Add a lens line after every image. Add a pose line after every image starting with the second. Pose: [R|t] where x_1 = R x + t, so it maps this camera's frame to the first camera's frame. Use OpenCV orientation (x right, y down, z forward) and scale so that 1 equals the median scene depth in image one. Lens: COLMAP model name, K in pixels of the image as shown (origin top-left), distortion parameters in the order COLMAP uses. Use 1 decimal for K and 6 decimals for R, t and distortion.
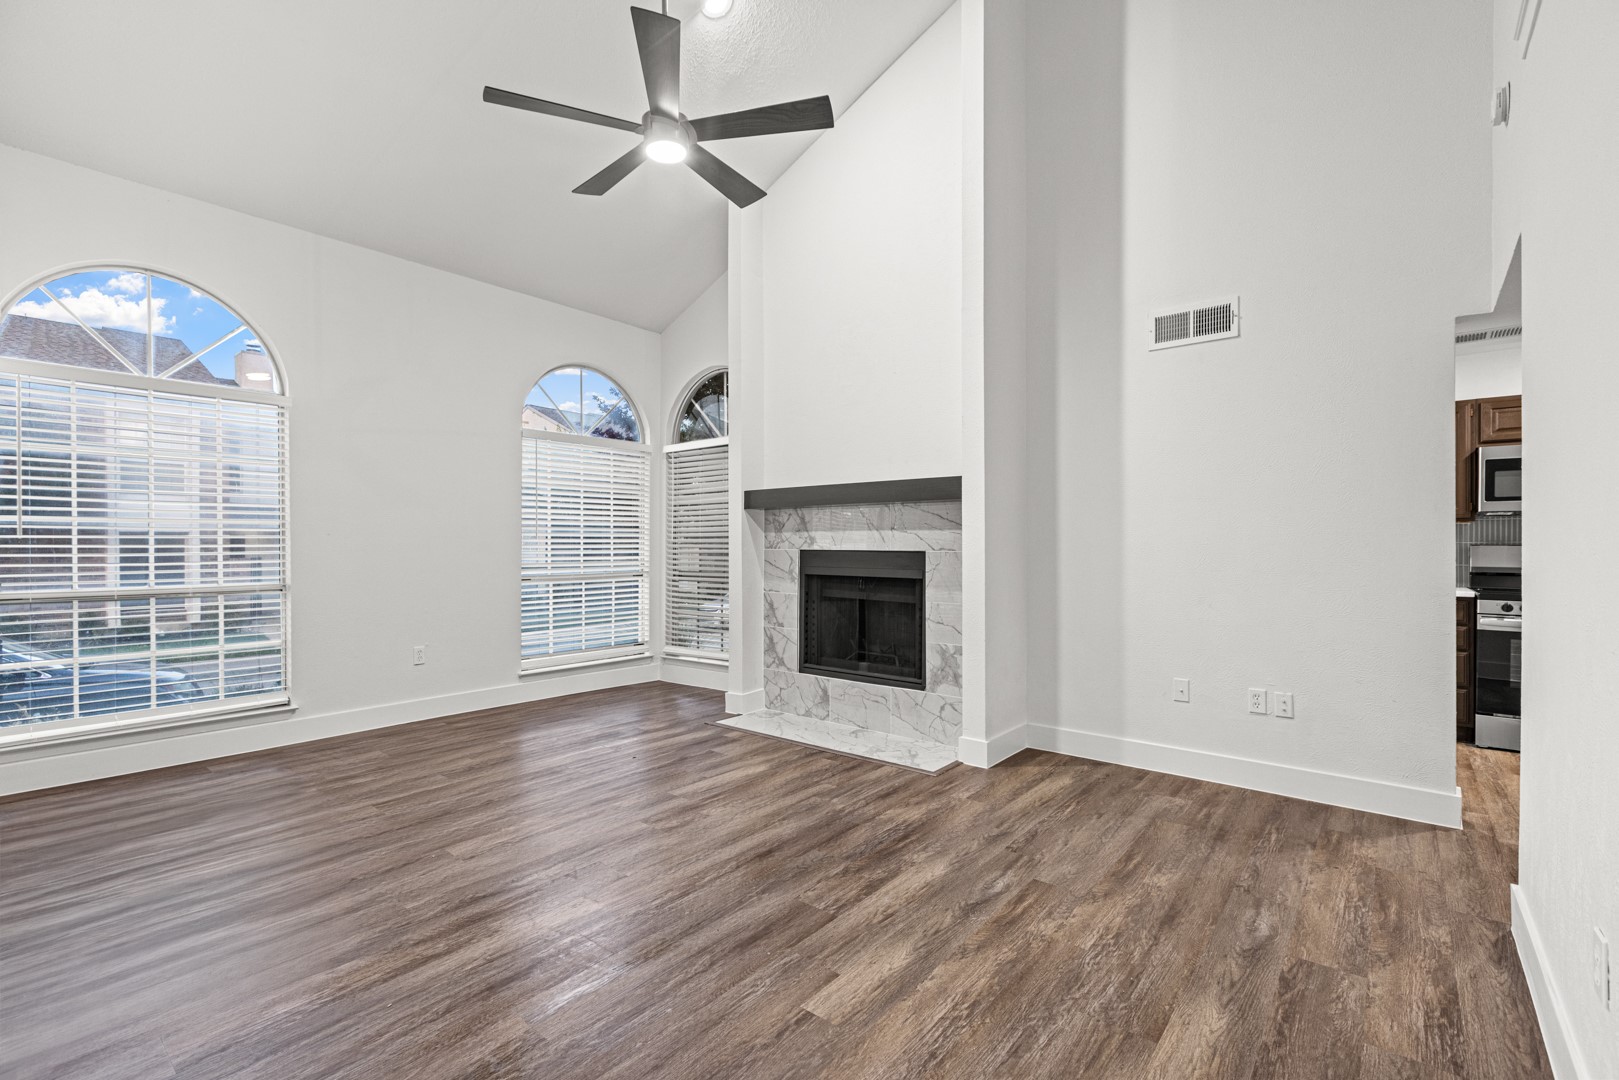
lens RADIAL K [[717.1, 0, 798.7], [0, 717.1, 549.7], [0, 0, 1]] dist [0.004039, -0.000752]
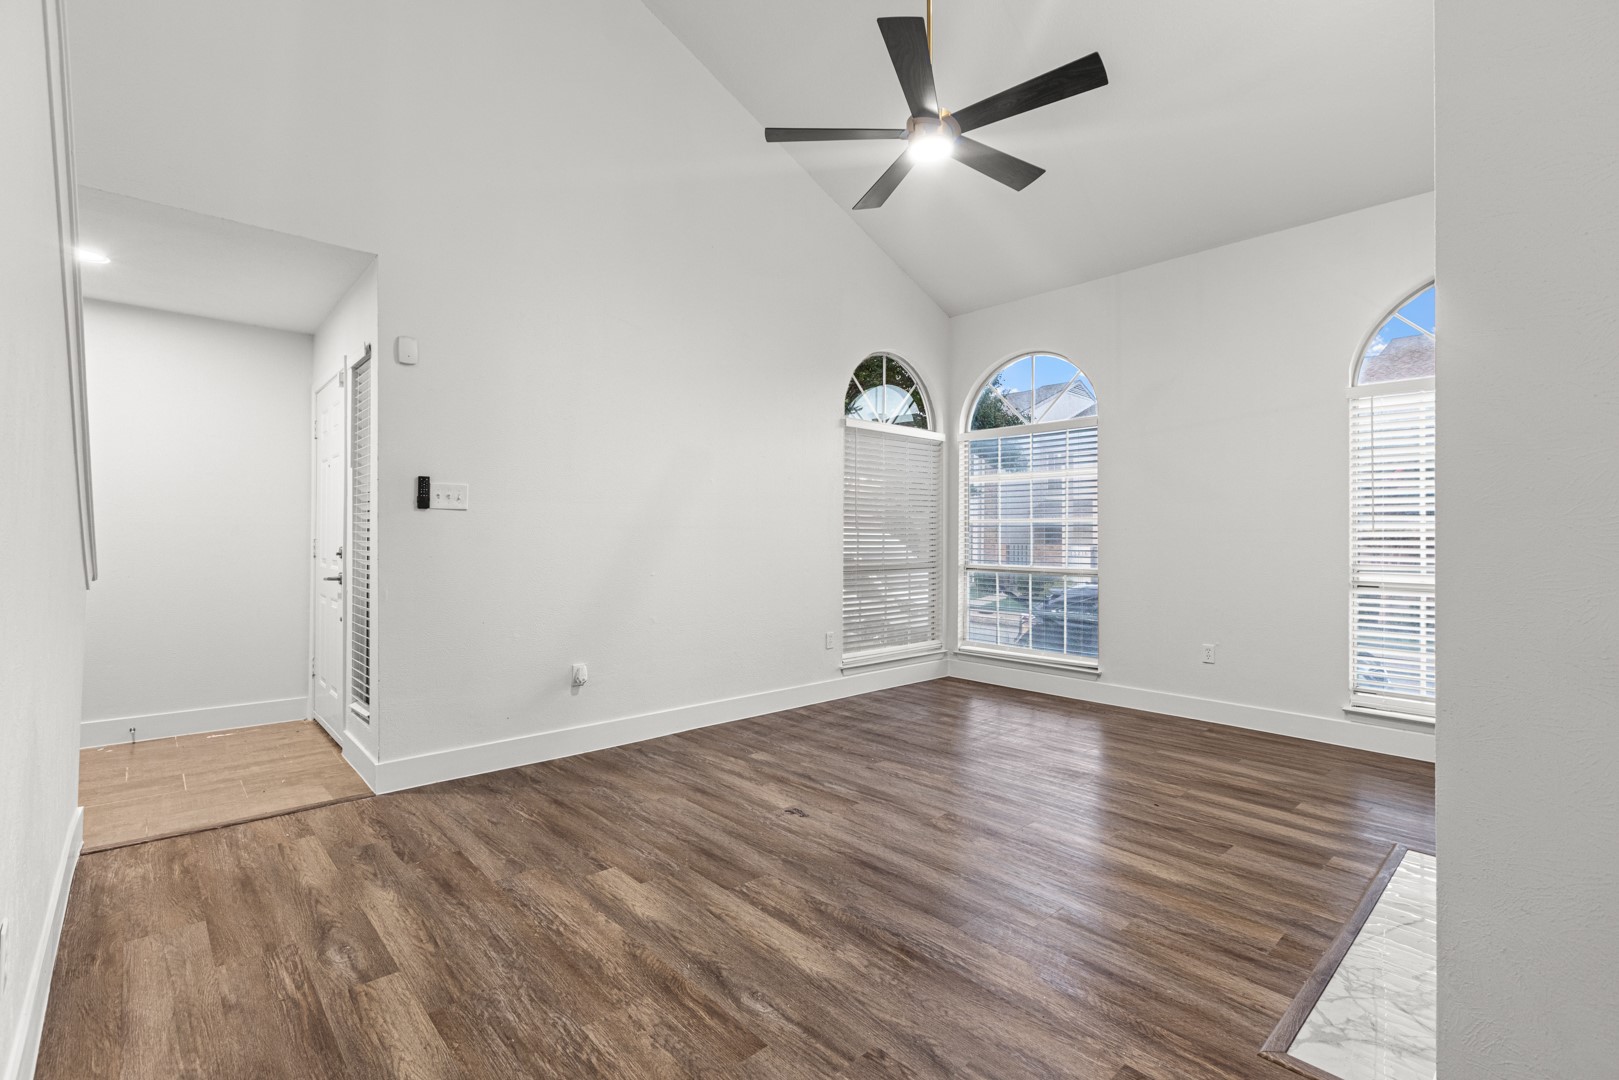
lens RADIAL K [[717.1, 0, 818.0], [0, 717.1, 537.0], [0, 0, 1]] dist [0.004039, -0.000752]
pose [[-0.109587, -0.000244, -0.993977, 0.647327], [-0.011770, 0.999930, 0.001053, -0.011539], [0.993908, 0.011814, -0.109582, 0.729162]]
